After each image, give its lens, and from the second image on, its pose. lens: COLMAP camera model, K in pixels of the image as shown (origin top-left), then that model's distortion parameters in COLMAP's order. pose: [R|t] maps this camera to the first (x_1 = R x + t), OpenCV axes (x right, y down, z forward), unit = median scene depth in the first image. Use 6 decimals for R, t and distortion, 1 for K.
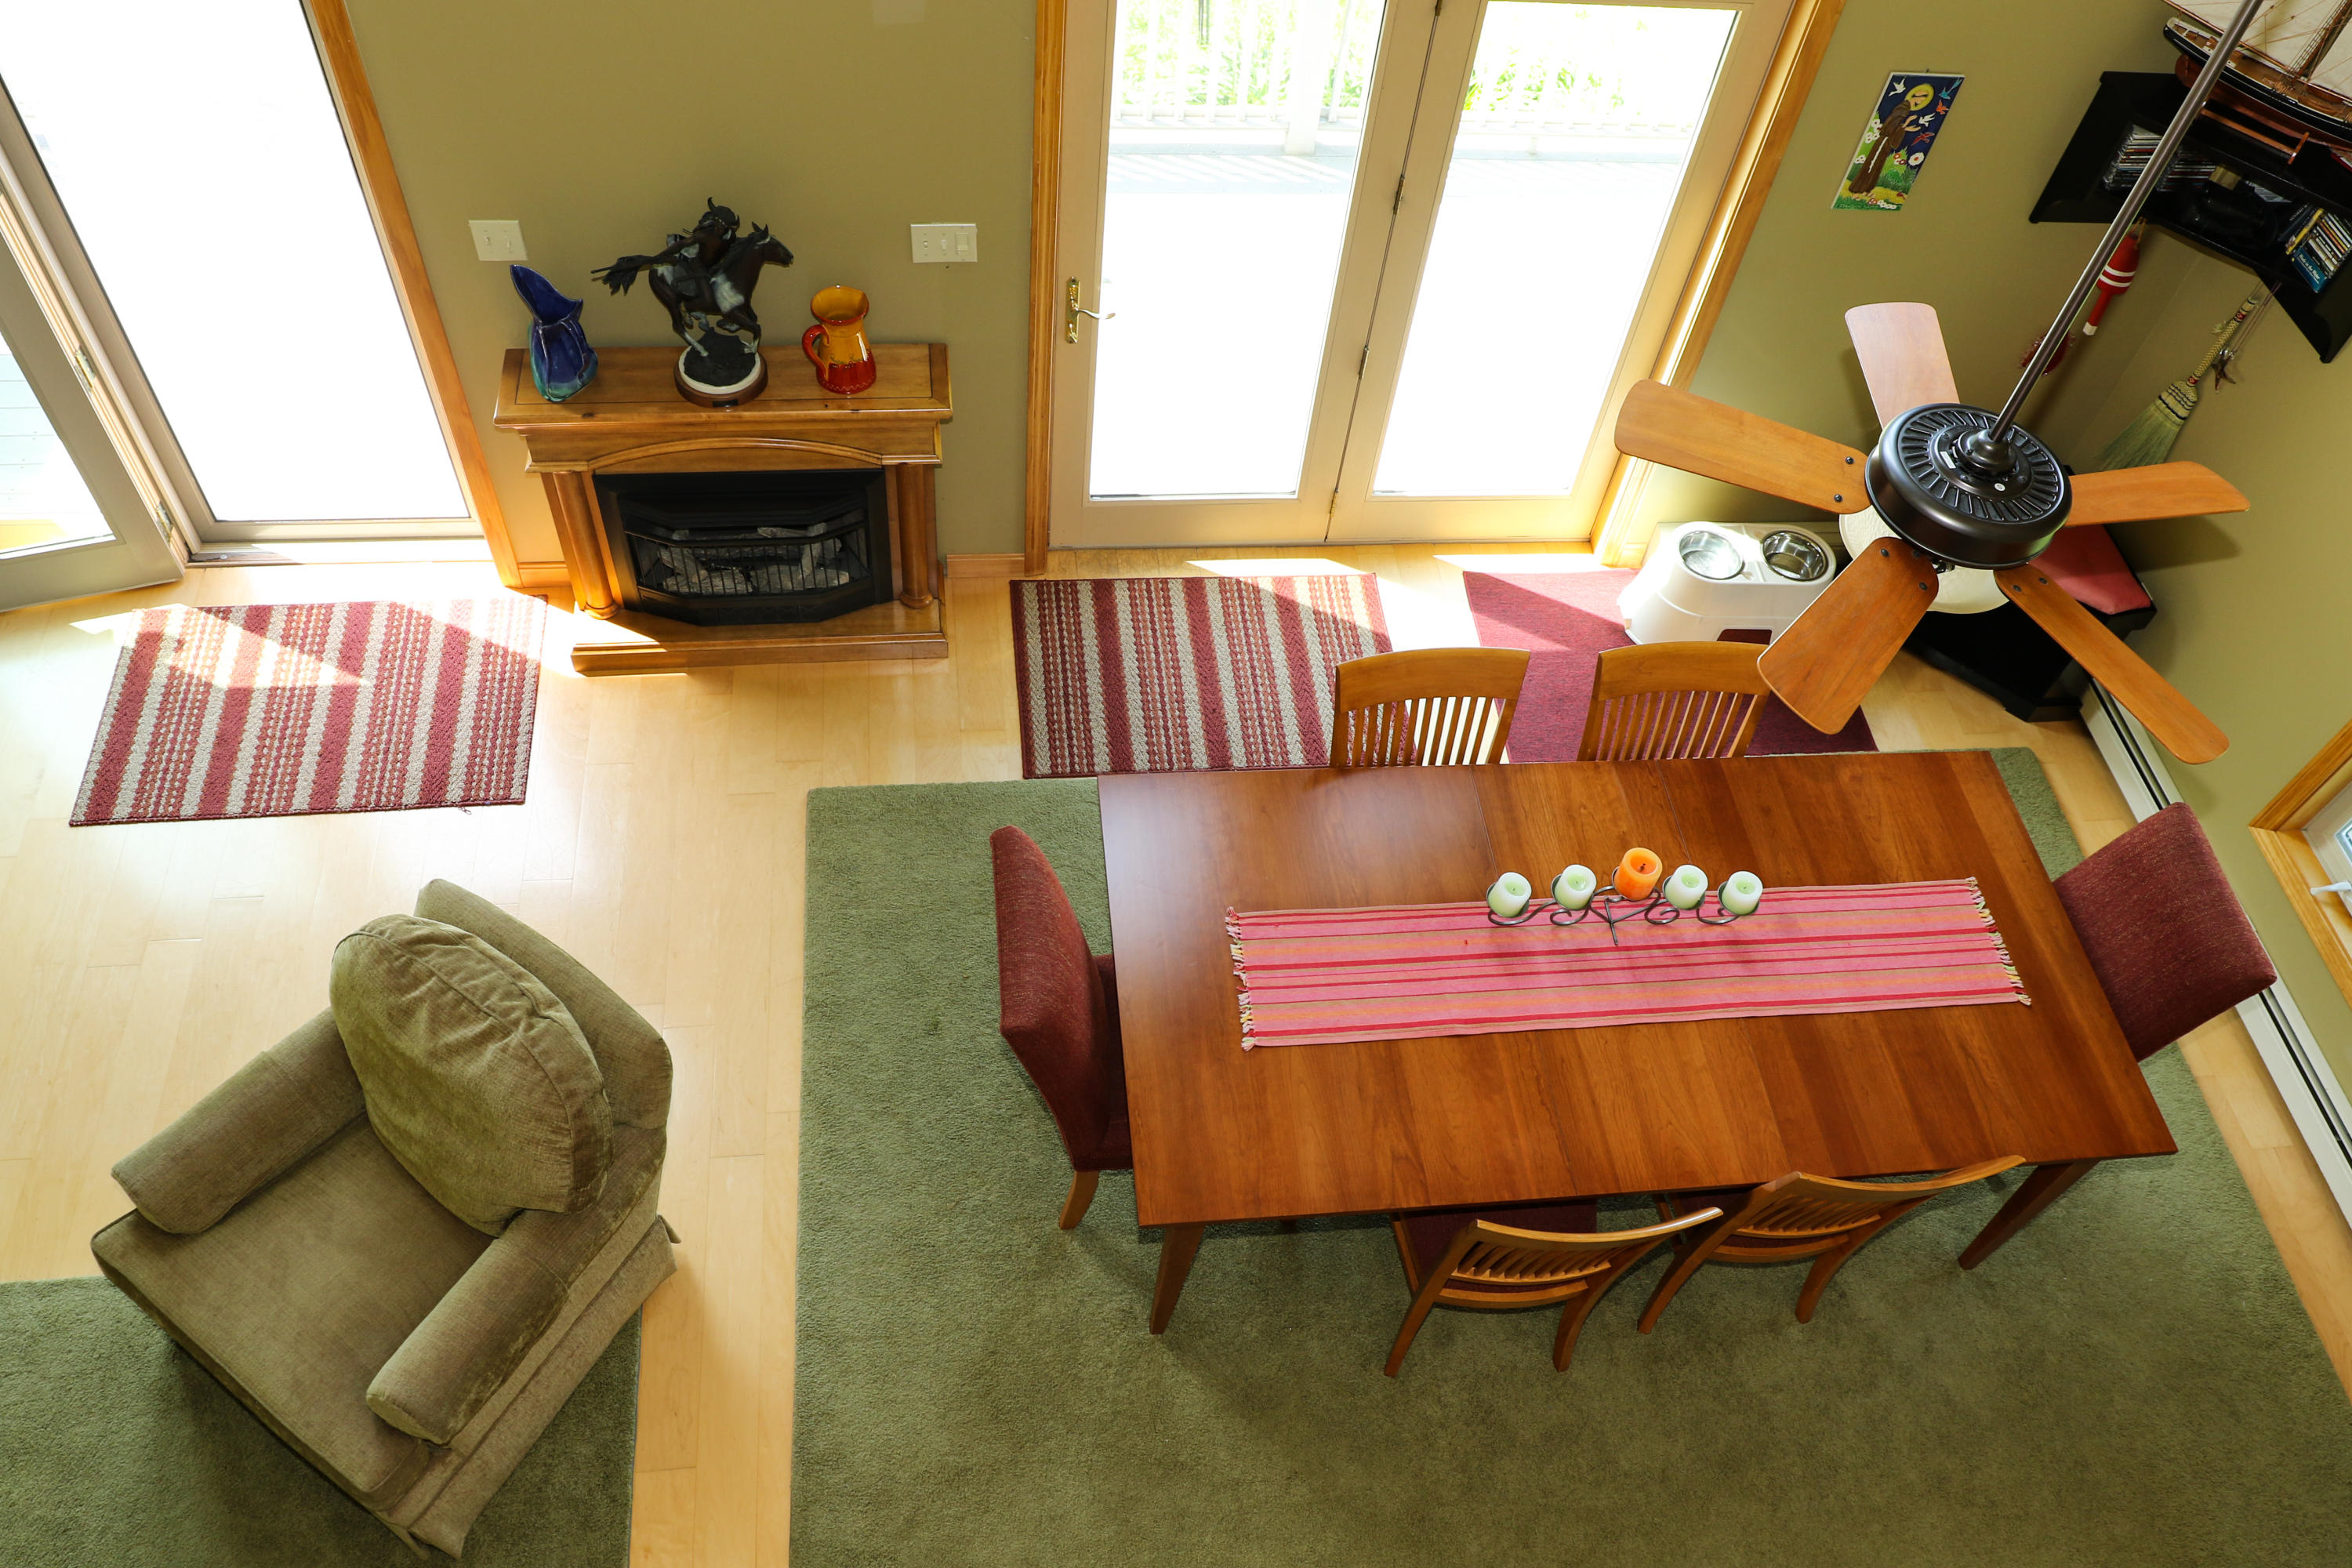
lens RADIAL K [[1705.5, 0, 1181.6], [0, 1705.5, 790.6], [0, 0, 1]] dist [0.003757, -0.001346]
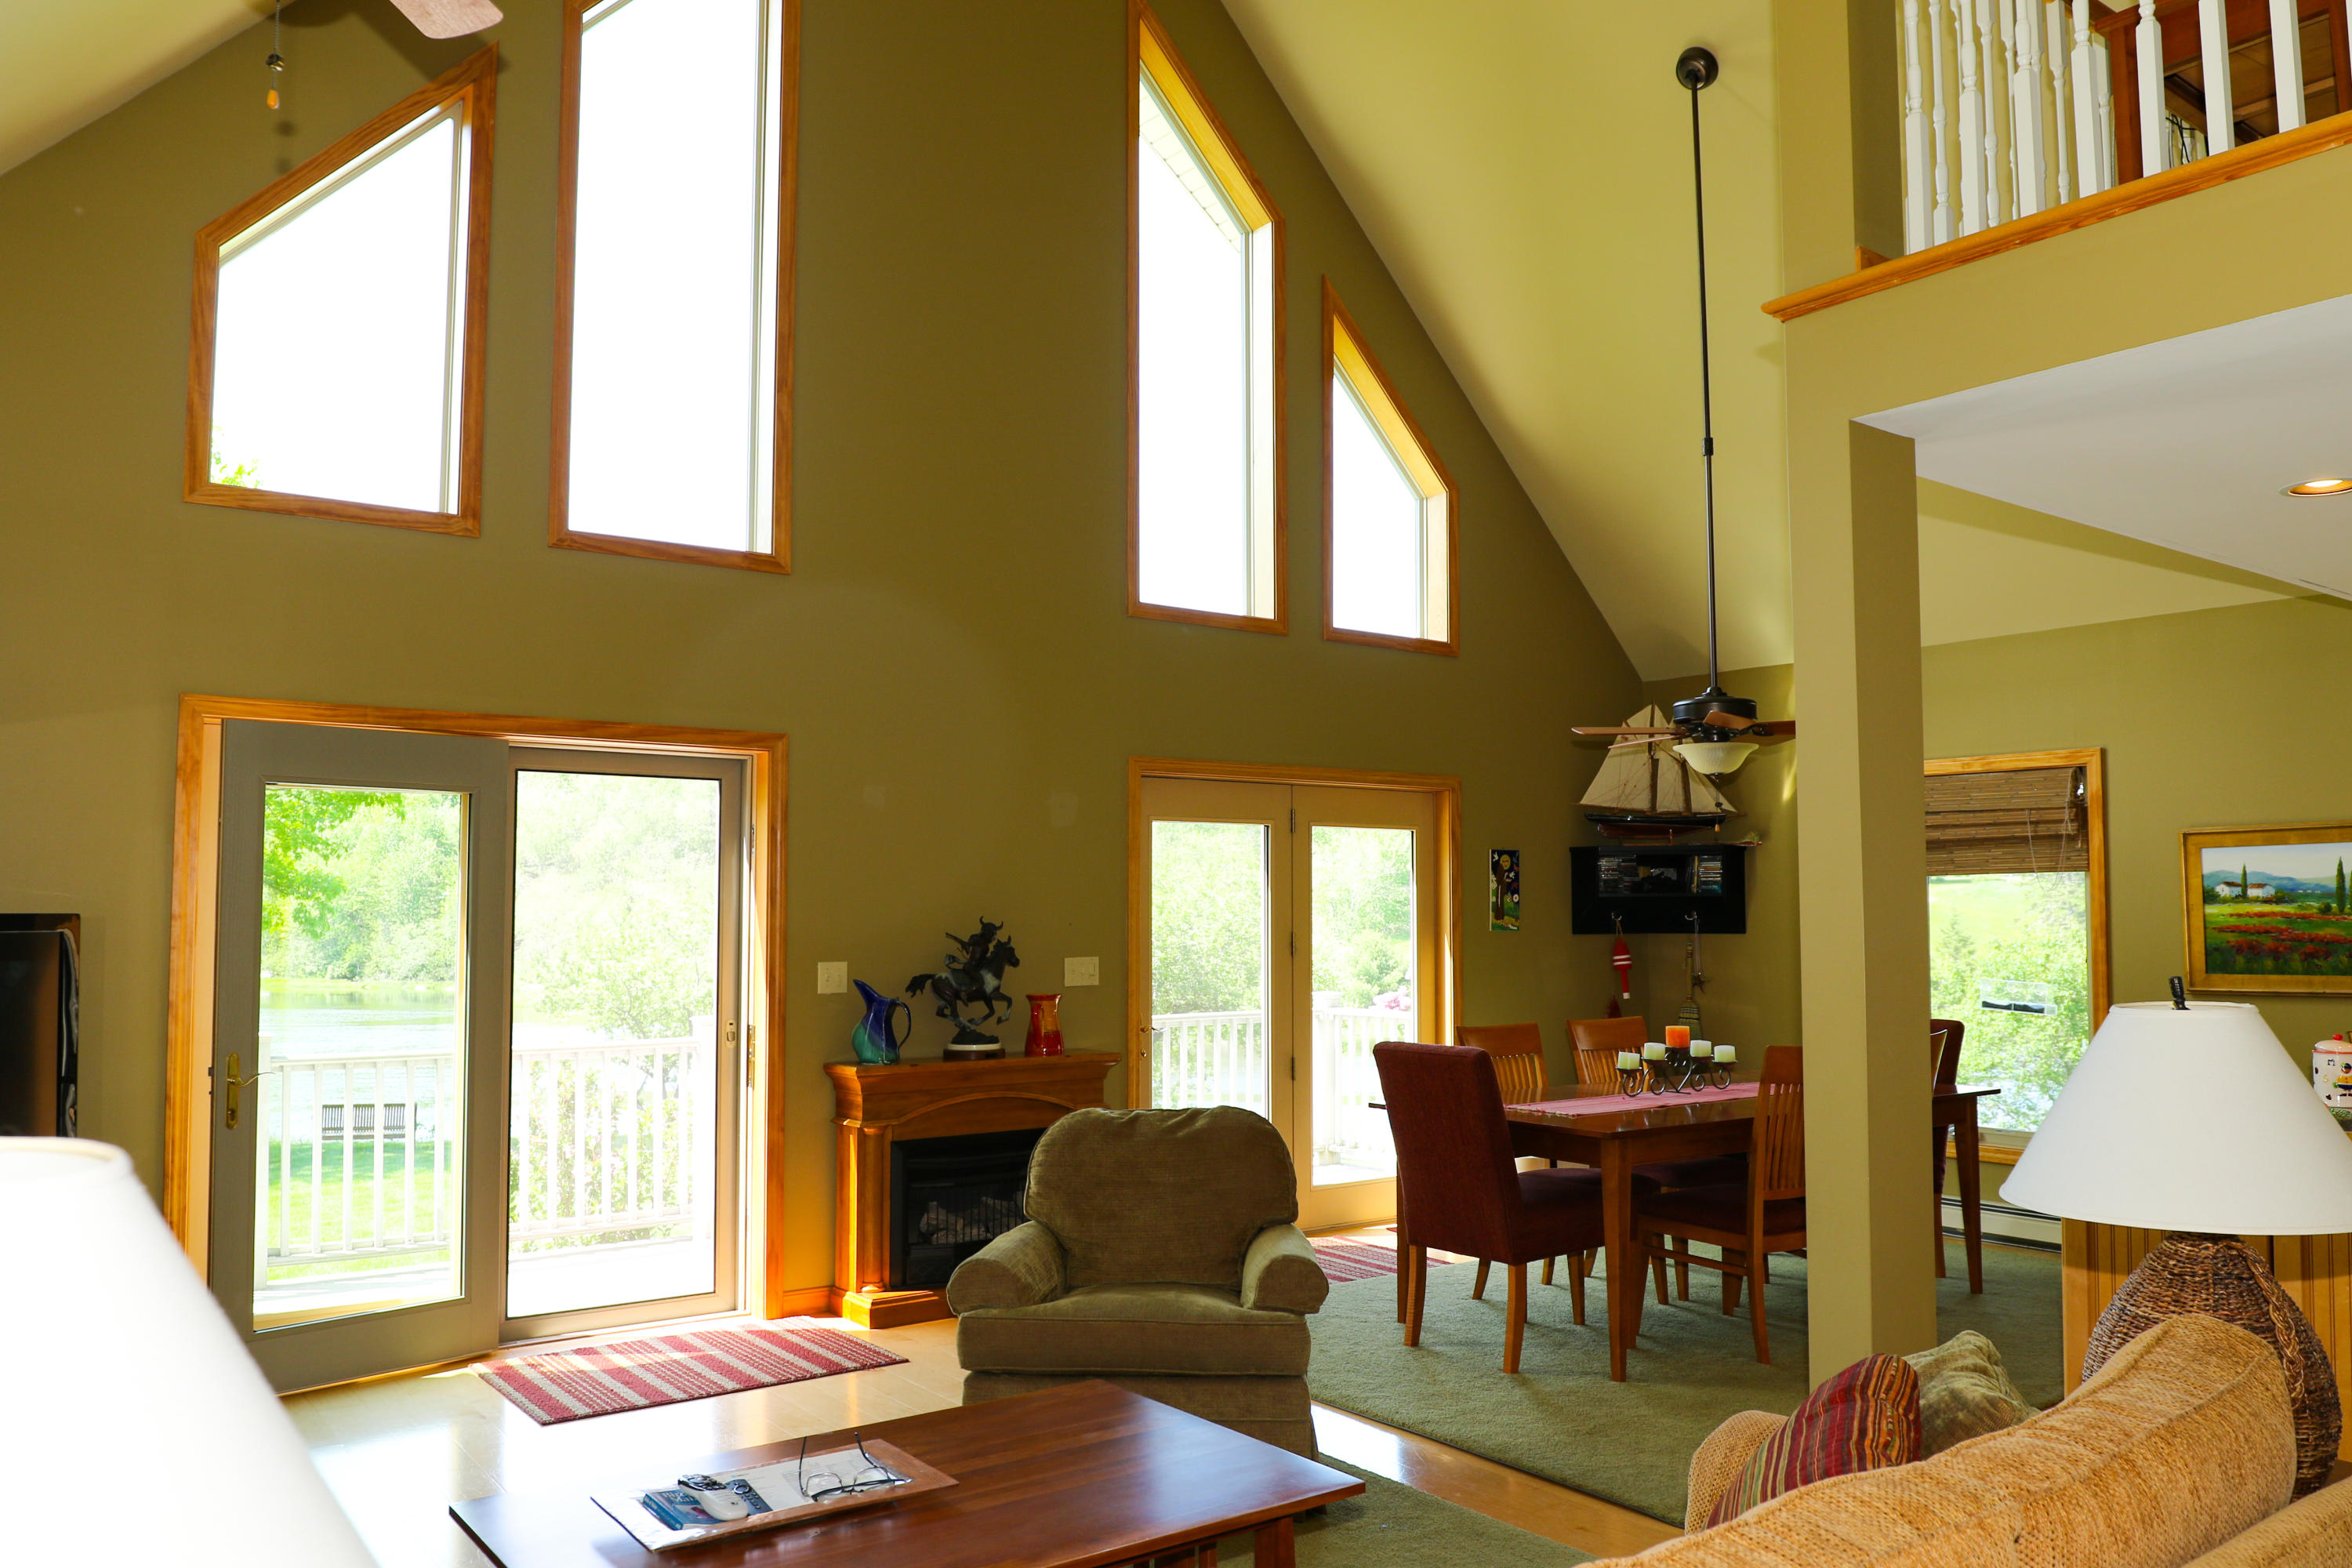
lens RADIAL K [[1705.5, 0, 1171.8], [0, 1705.5, 783.6], [0, 0, 1]] dist [0.003757, -0.001346]
pose [[0.866924, -0.045948, 0.496317, -0.869873], [0.436142, 0.551961, -0.710717, 0.770556], [-0.241292, 0.832603, 0.498549, 0.038873]]
